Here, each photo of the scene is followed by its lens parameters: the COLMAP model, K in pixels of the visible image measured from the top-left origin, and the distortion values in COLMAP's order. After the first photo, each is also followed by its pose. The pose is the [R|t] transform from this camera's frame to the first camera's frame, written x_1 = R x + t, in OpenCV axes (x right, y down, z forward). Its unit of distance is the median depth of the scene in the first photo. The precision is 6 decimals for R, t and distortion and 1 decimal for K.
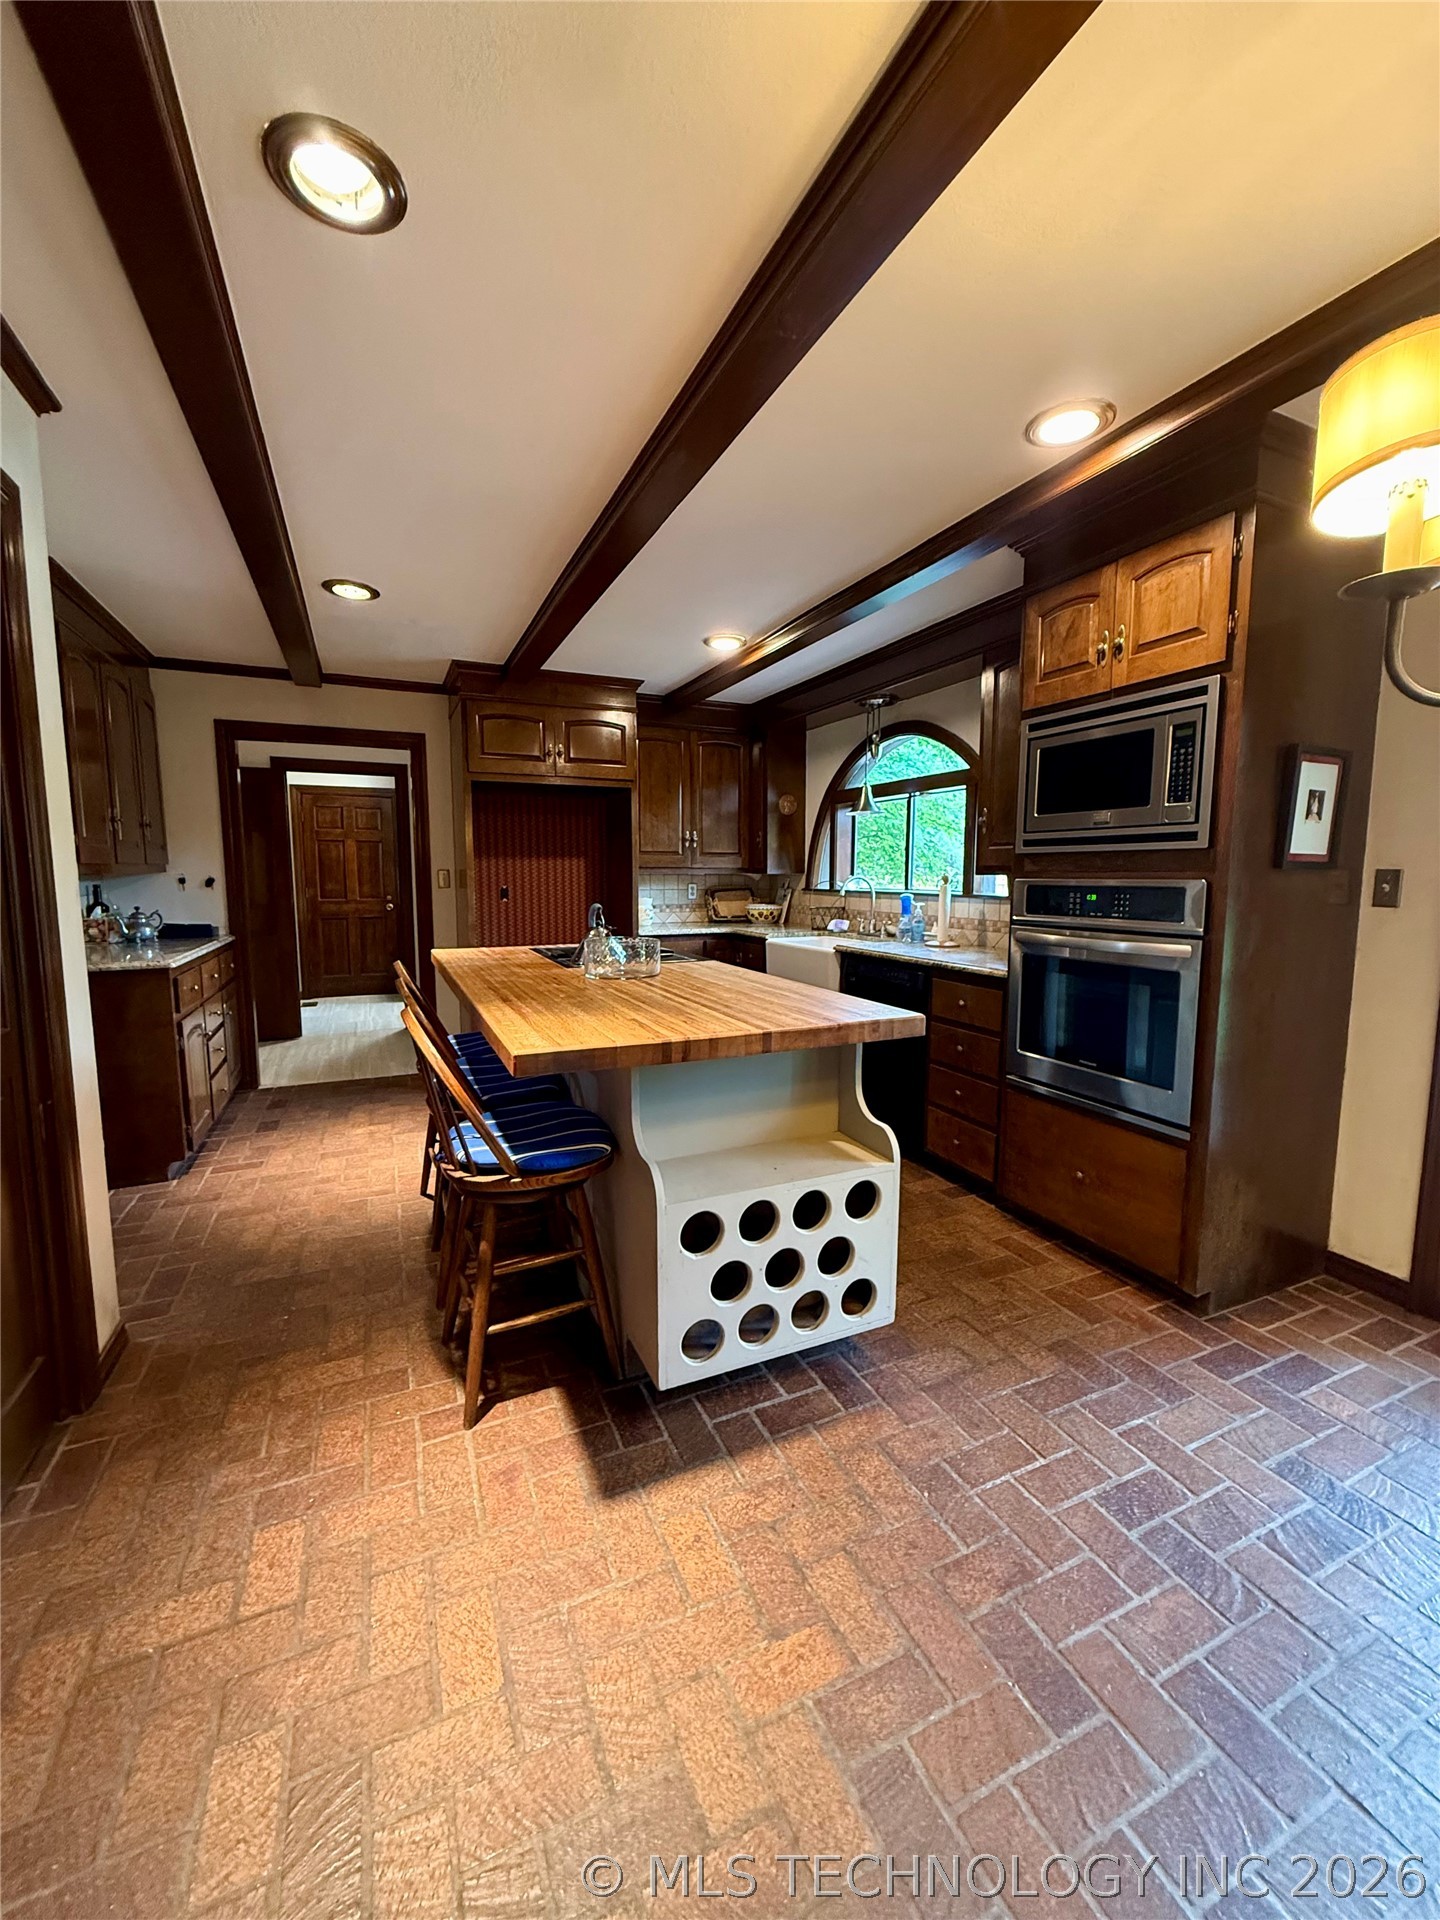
lens RADIAL K [[764.5, 0, 734.6], [0, 764.5, 962.2], [0, 0, 1]] dist [0.001892, -0.000530]
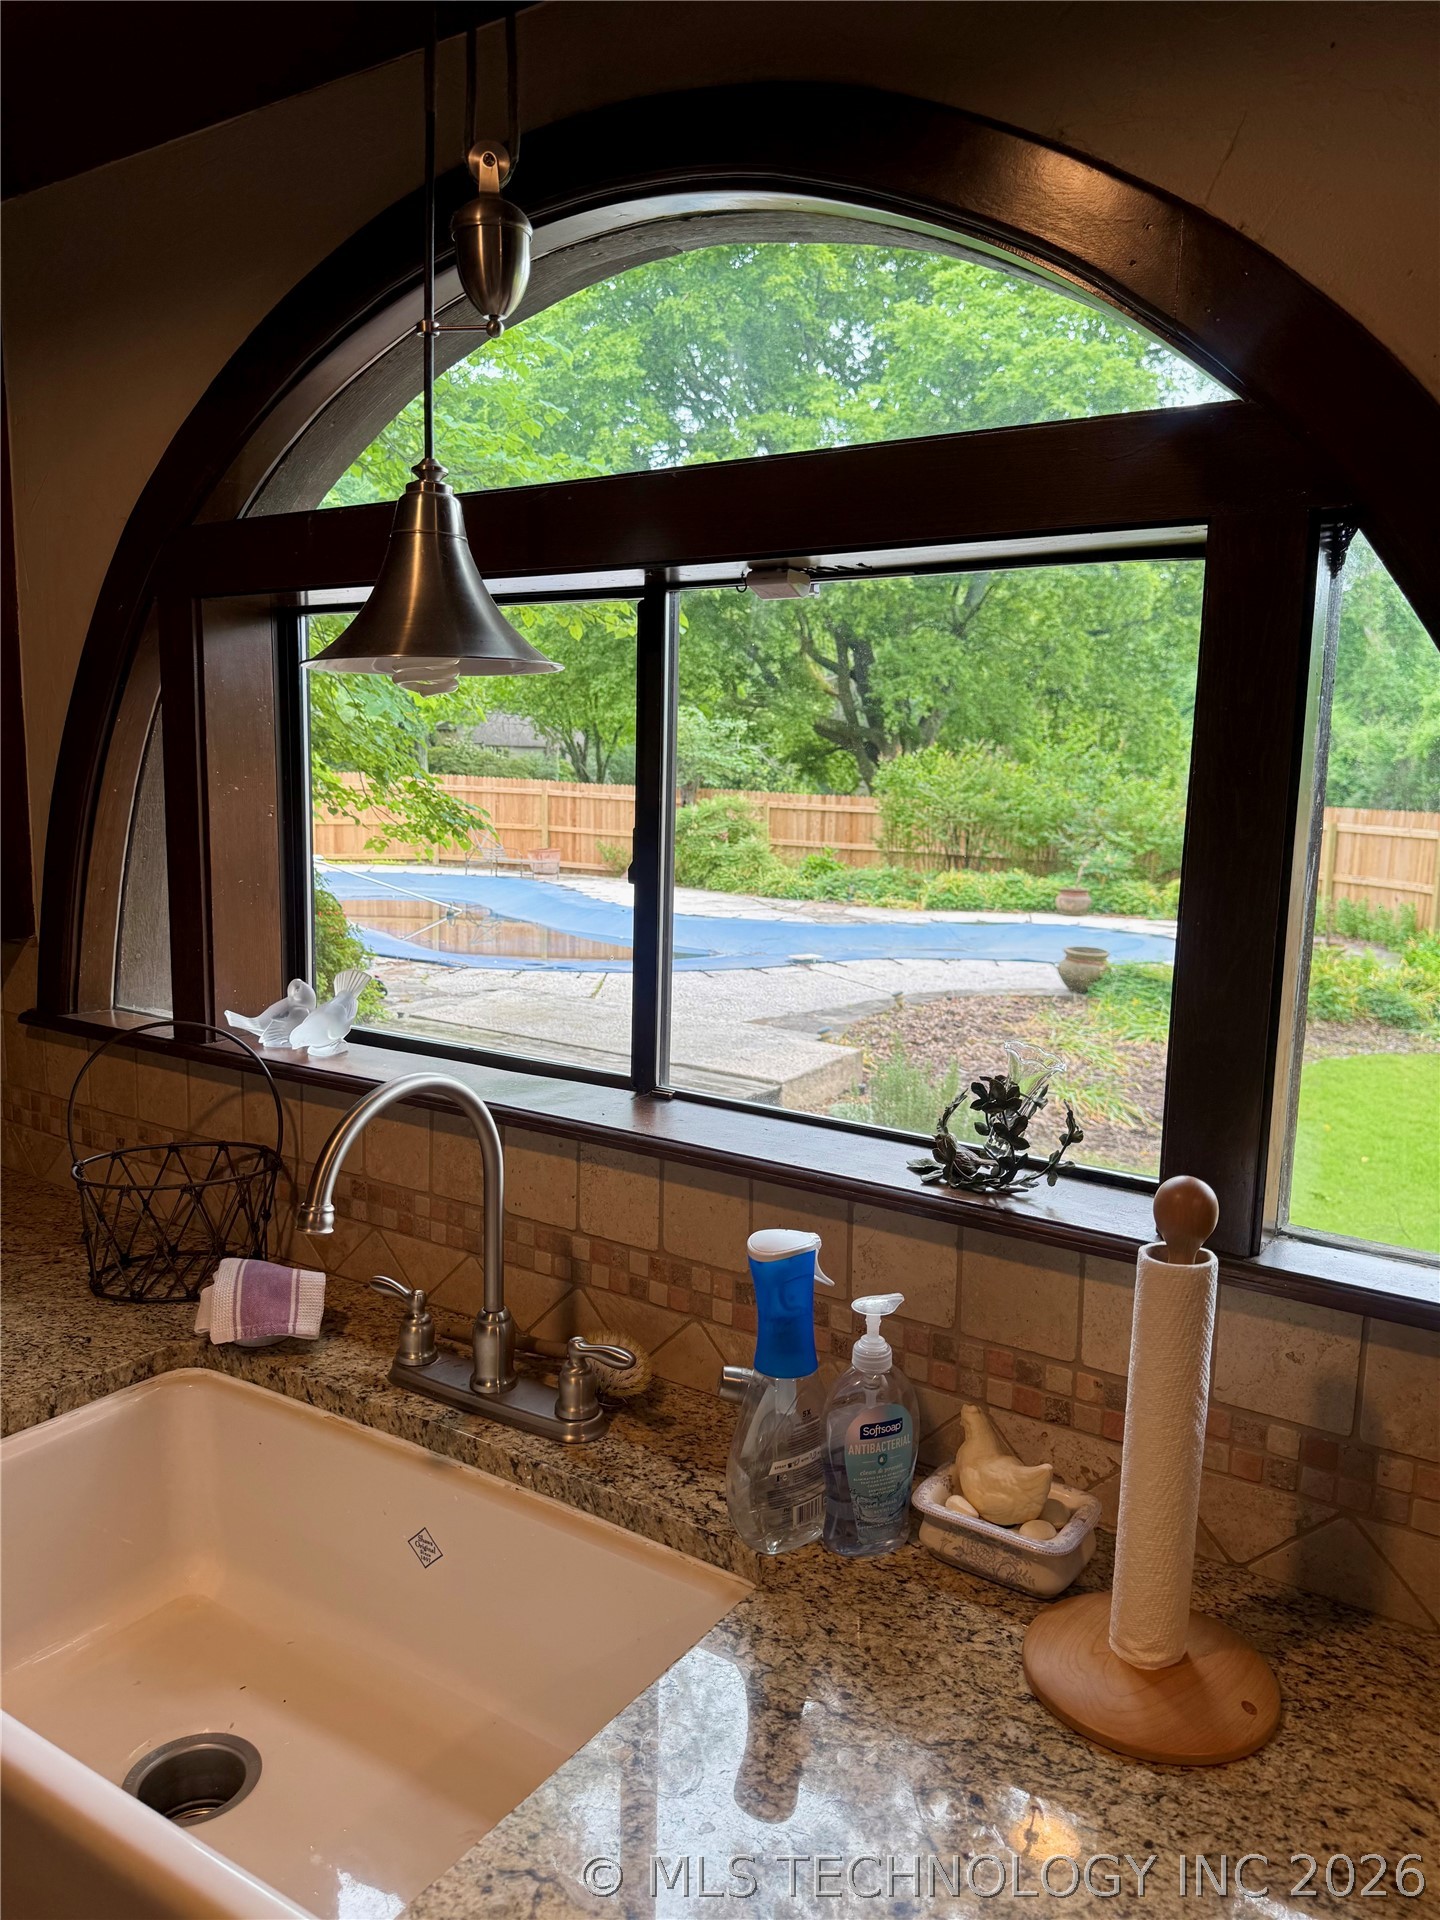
lens RADIAL K [[1374.9, 0, 761.7], [0, 1374.9, 944.7], [0, 0, 1]] dist [0.048255, -0.052587]
pose [[0.850252, -0.049698, 0.524025, 0.075233], [0.038430, 0.998737, 0.032365, -0.141497], [-0.524972, -0.007380, 0.851088, 0.708247]]
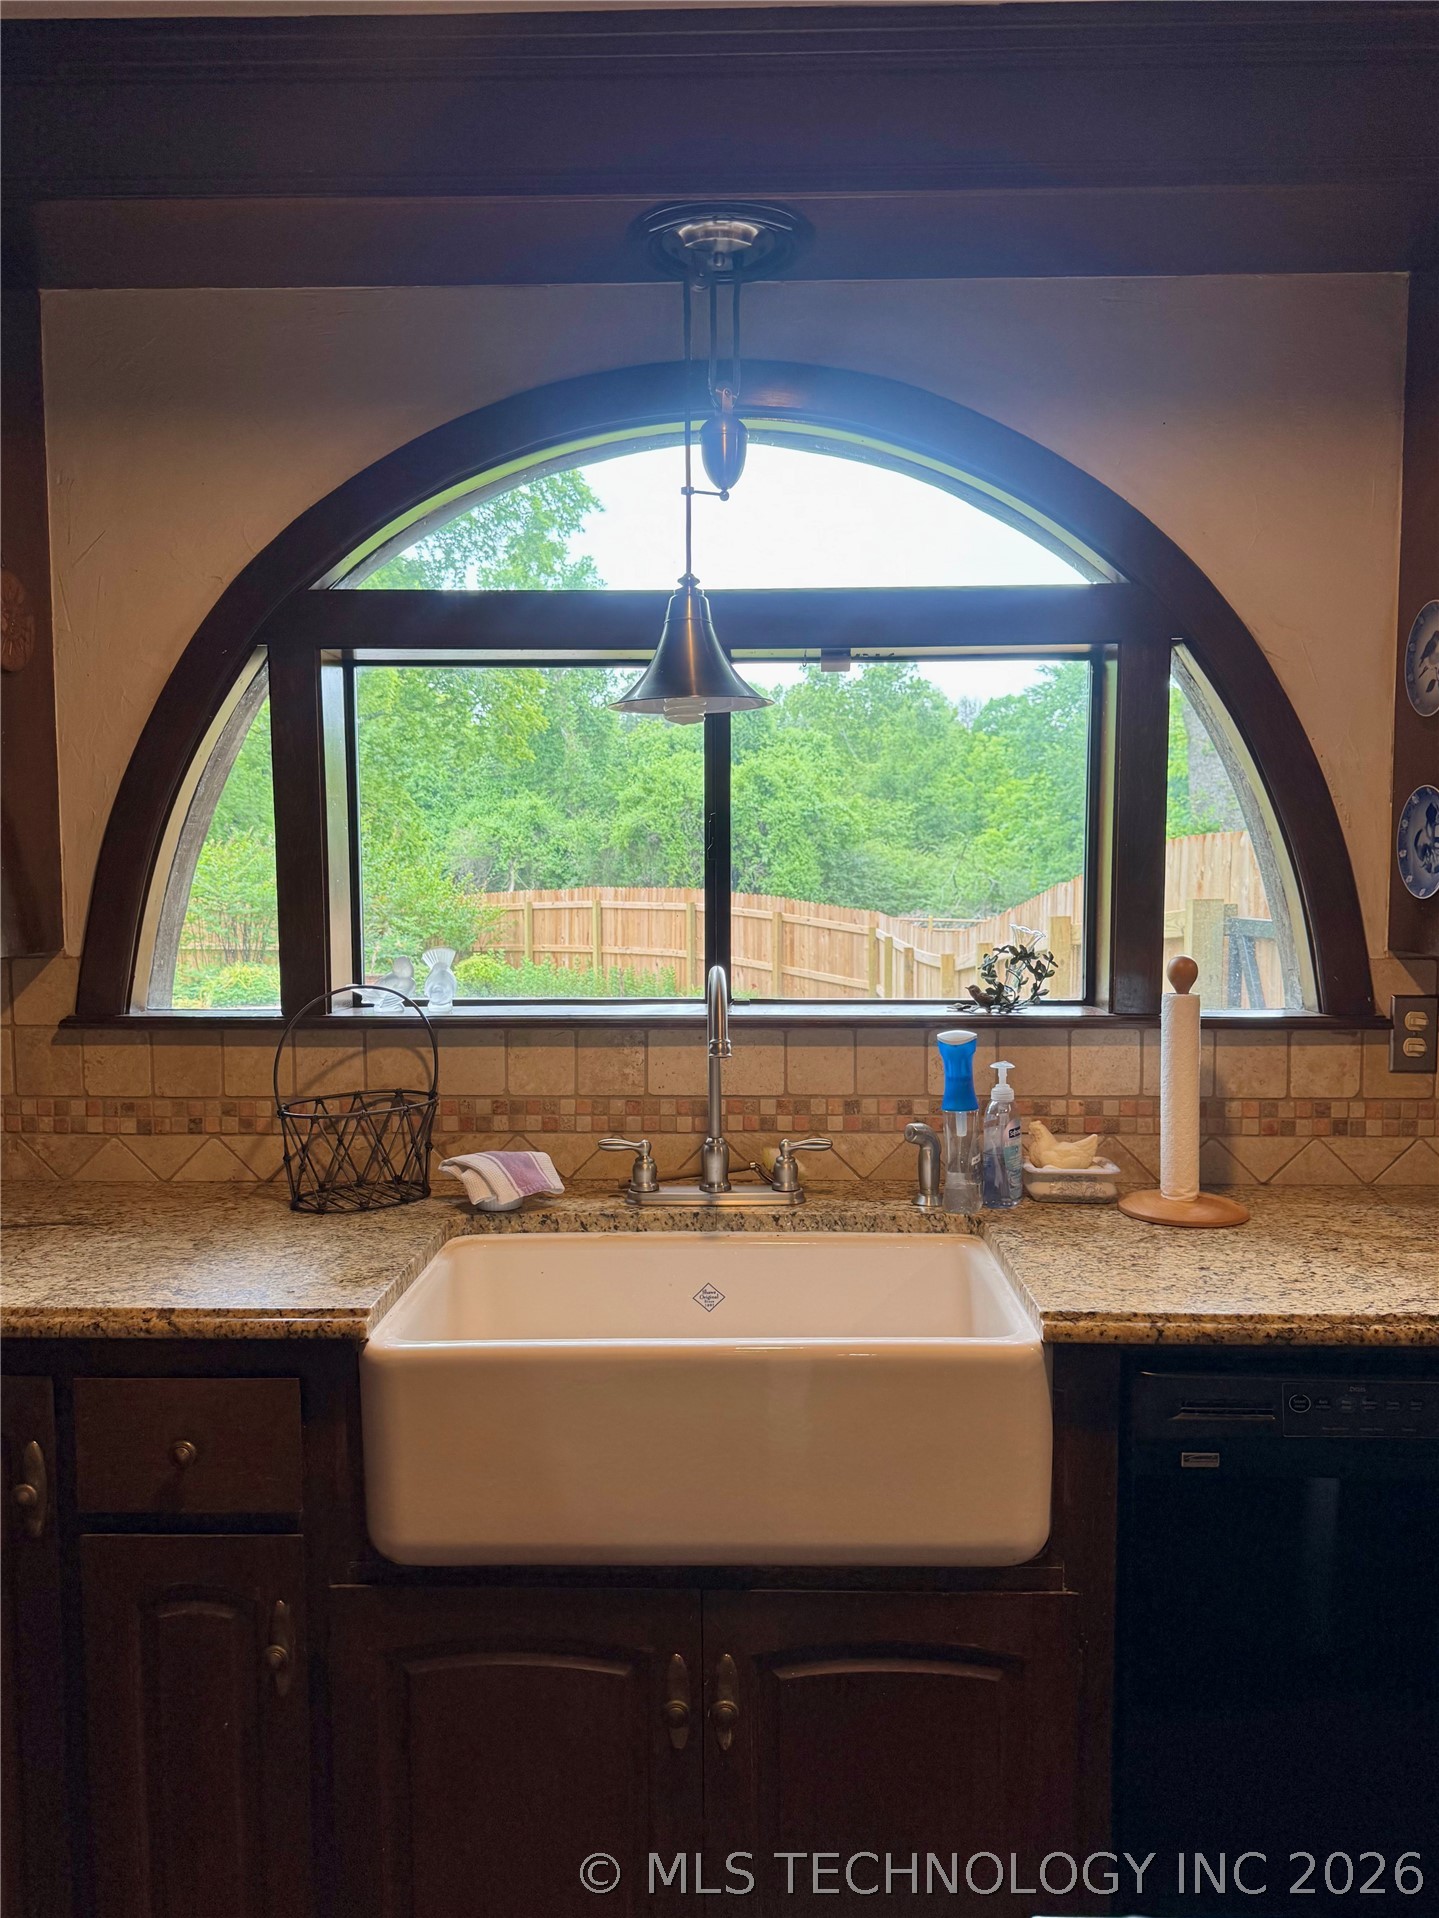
lens RADIAL K [[1373.5, 0, 778.9], [0, 1373.5, 964.7], [0, 0, 1]] dist [0.048255, -0.052587]
pose [[0.445727, -0.068348, 0.892556, -0.199203], [0.109231, 0.993783, 0.021551, -0.117923], [-0.888480, 0.087889, 0.450421, 0.770474]]
